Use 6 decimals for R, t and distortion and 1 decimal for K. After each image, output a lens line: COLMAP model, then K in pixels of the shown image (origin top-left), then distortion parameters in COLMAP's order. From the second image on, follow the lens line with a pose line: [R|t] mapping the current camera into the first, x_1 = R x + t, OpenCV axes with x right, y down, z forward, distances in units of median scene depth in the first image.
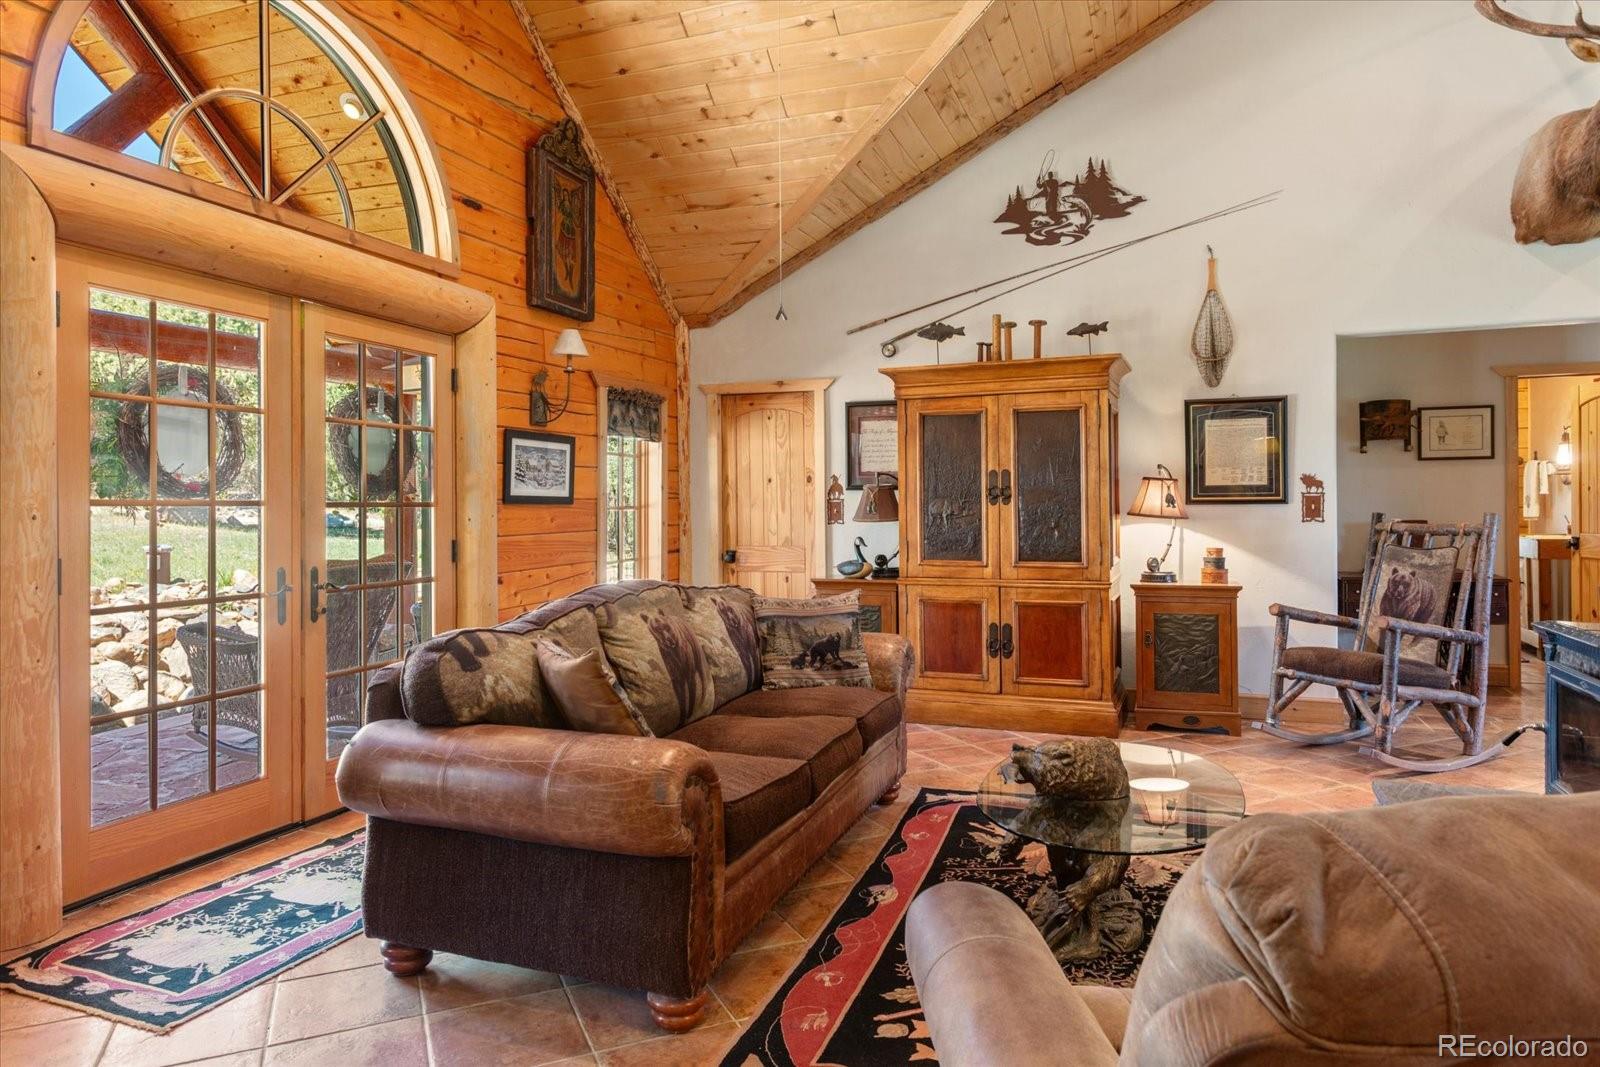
lens RADIAL K [[973.9, 0, 808.6], [0, 973.9, 504.0], [0, 0, 1]] dist [-0.002548, 0.000514]
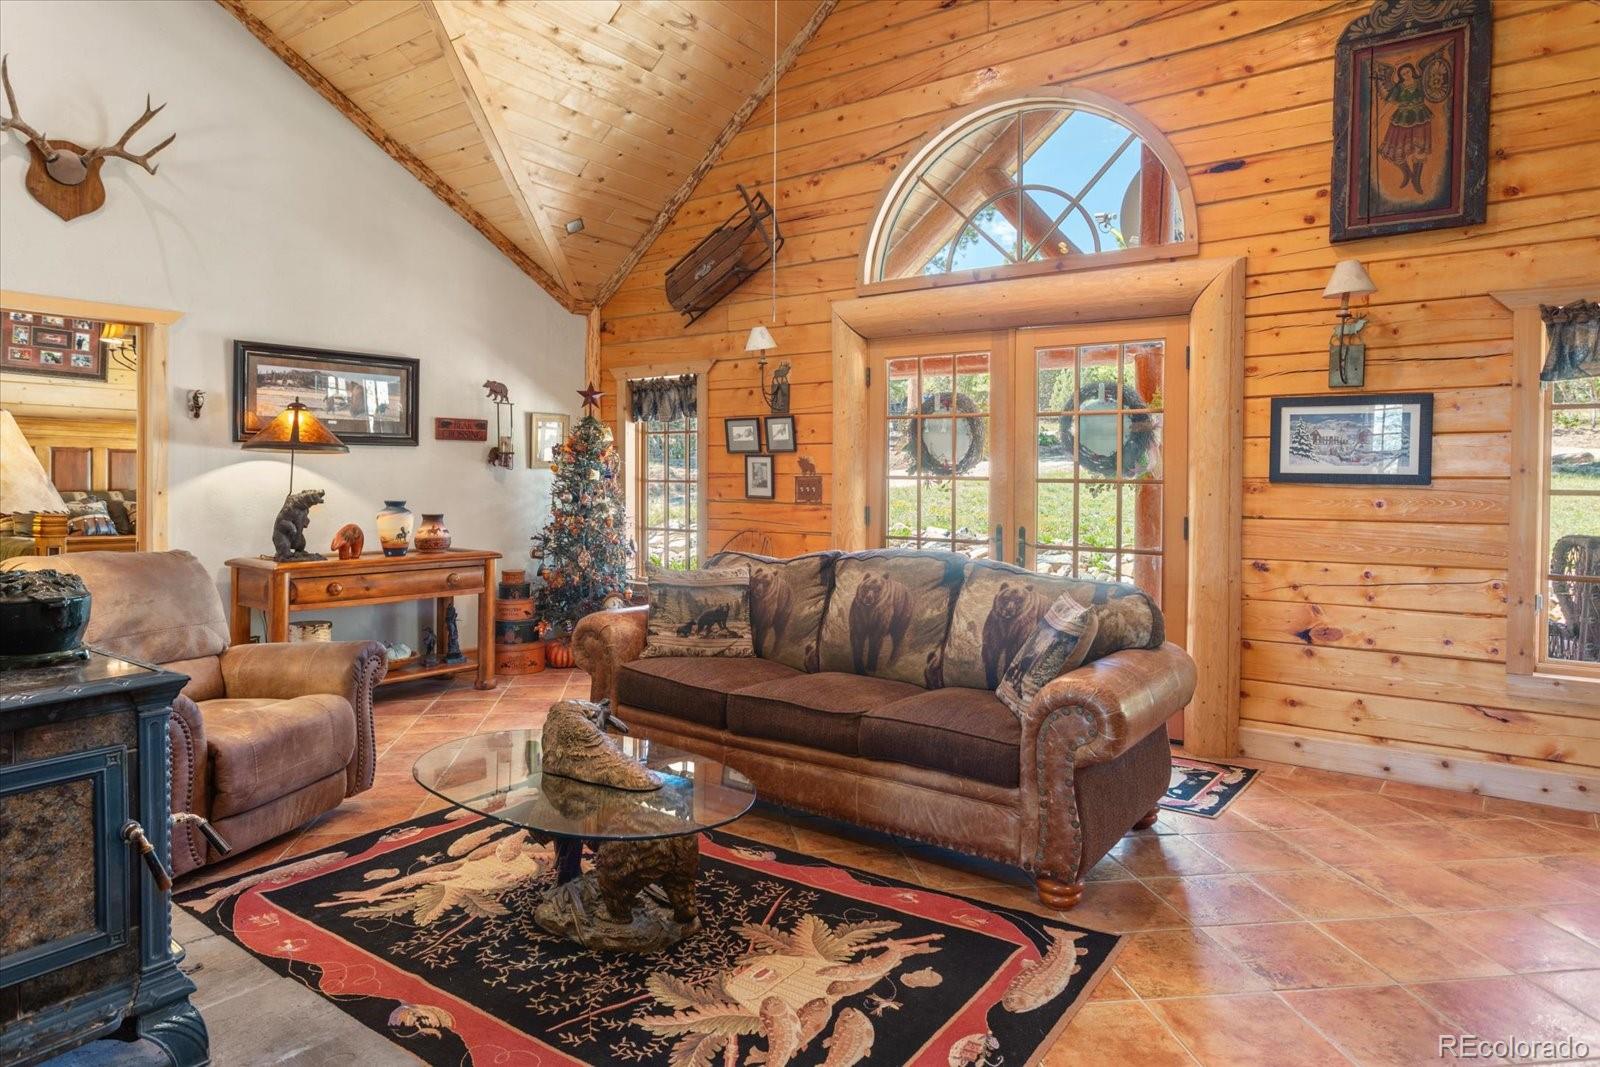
lens RADIAL K [[973.9, 0, 808.2], [0, 973.9, 504.3], [0, 0, 1]] dist [-0.002548, 0.000514]
pose [[-0.269856, 0.033533, -0.962317, 0.666281], [-0.007309, 0.999293, 0.036871, -0.010044], [0.962873, 0.016983, -0.269420, 0.838746]]
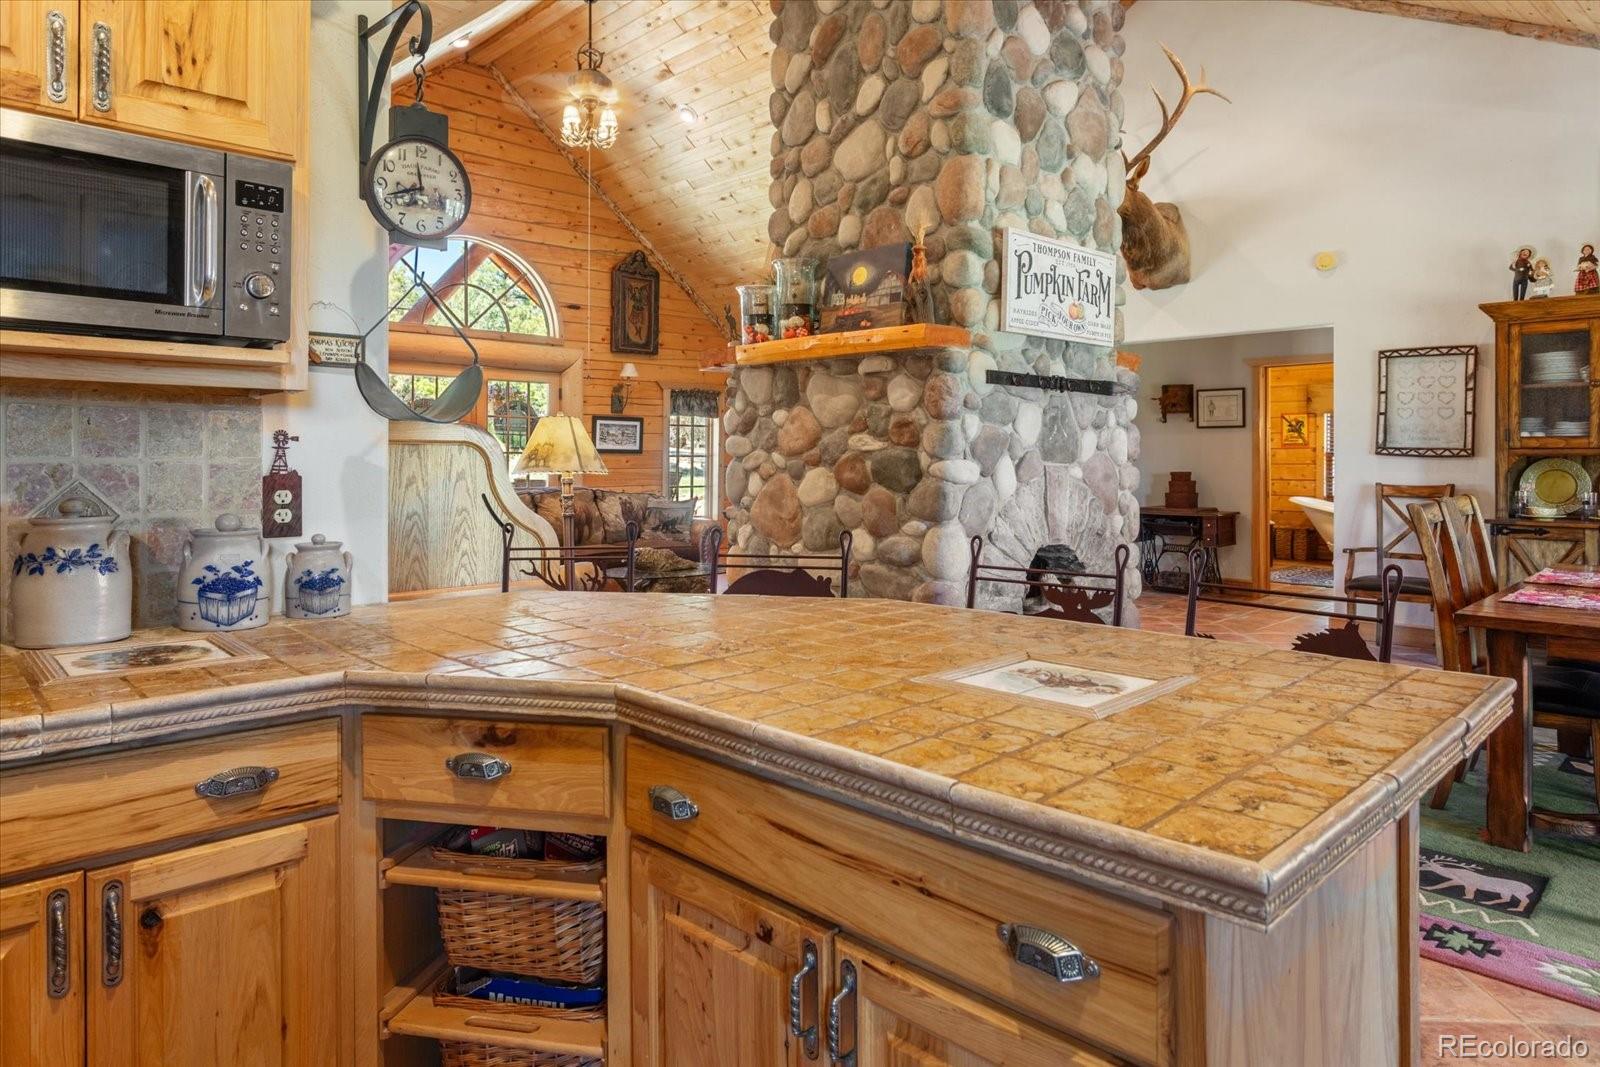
lens RADIAL K [[973.9, 0, 806.5], [0, 973.9, 443.2], [0, 0, 1]] dist [-0.002548, 0.000514]
pose [[0.903375, 0.005639, -0.428814, 0.948037], [-0.011516, 0.999872, -0.011112, -0.003448], [0.428697, 0.014976, 0.903324, -0.620330]]
